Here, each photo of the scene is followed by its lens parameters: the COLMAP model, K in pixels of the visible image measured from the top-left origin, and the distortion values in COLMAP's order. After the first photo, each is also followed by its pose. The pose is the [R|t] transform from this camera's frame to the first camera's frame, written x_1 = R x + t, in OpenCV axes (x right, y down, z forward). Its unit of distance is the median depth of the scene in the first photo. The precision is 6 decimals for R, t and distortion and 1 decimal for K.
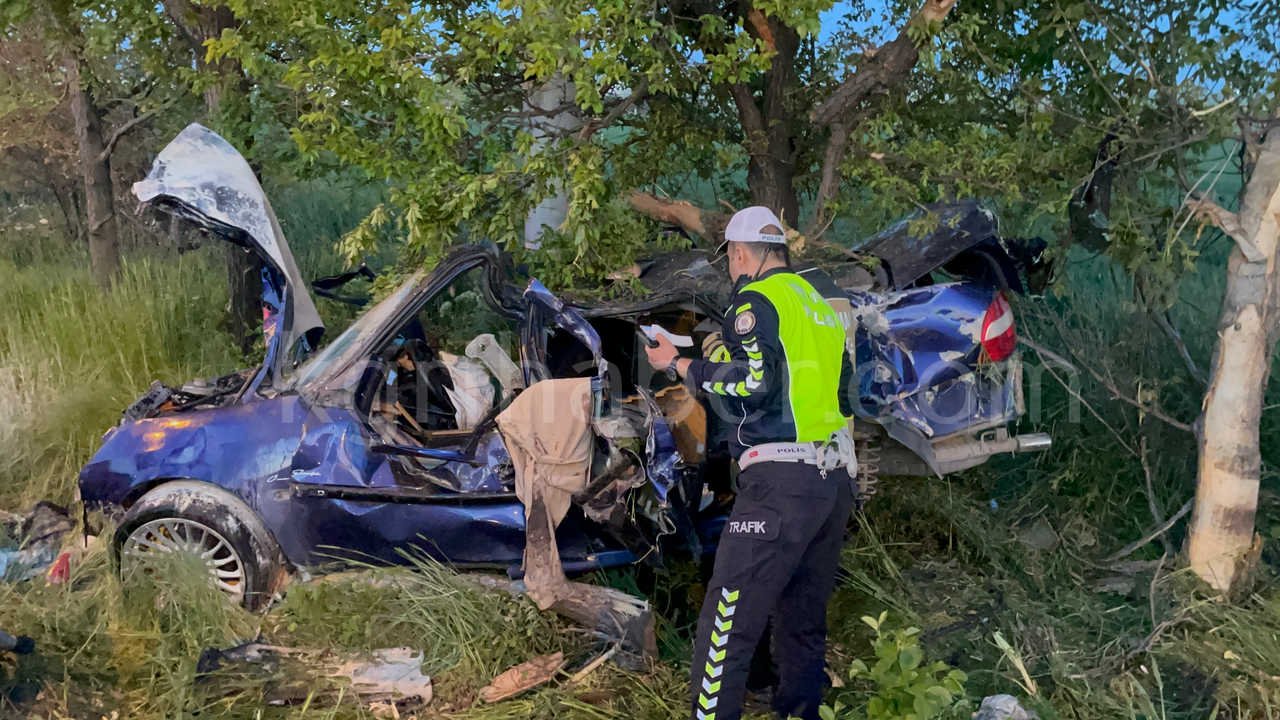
lens RADIAL K [[1099.2, 0, 643.6], [0, 1099.2, 343.1], [0, 0, 1]] dist [0.154102, -0.259005]
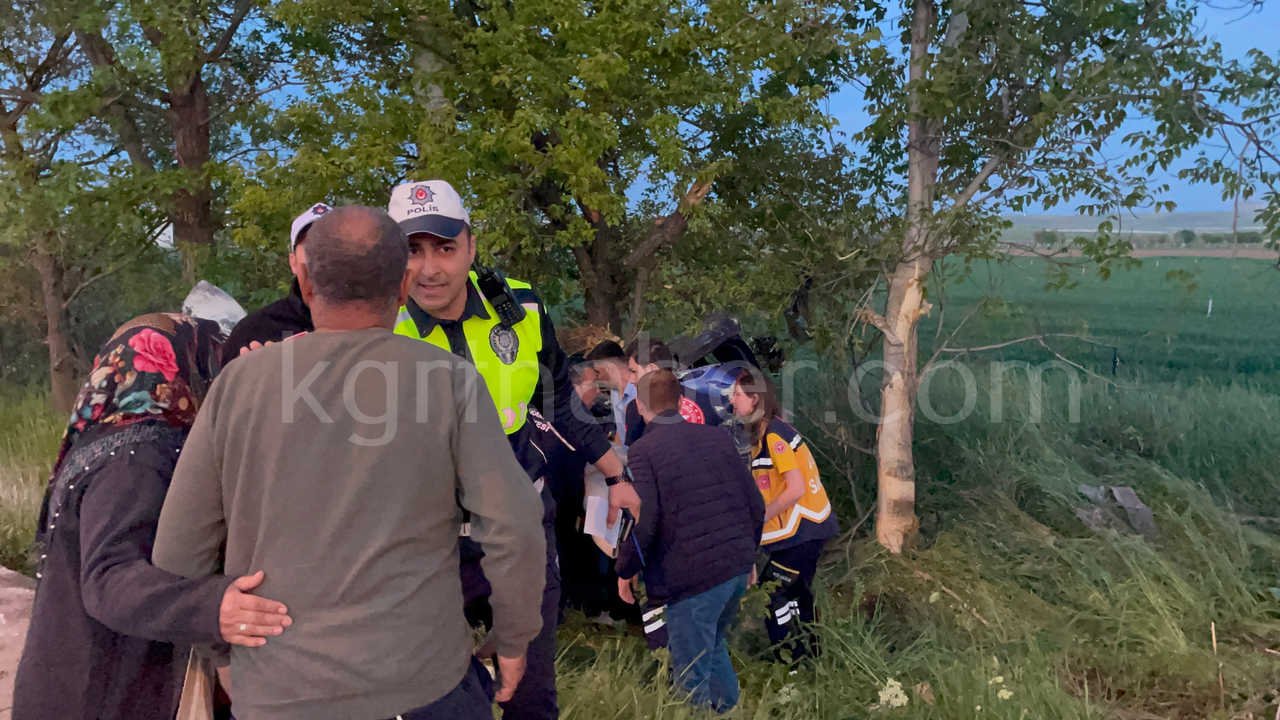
lens RADIAL K [[1099.2, 0, 643.6], [0, 1099.2, 343.1], [0, 0, 1]] dist [0.154102, -0.259005]
pose [[0.988790, -0.039952, 0.143872, -0.047374], [0.056236, 0.992232, -0.110962, 0.080424], [-0.138321, 0.117809, 0.983356, -0.513302]]
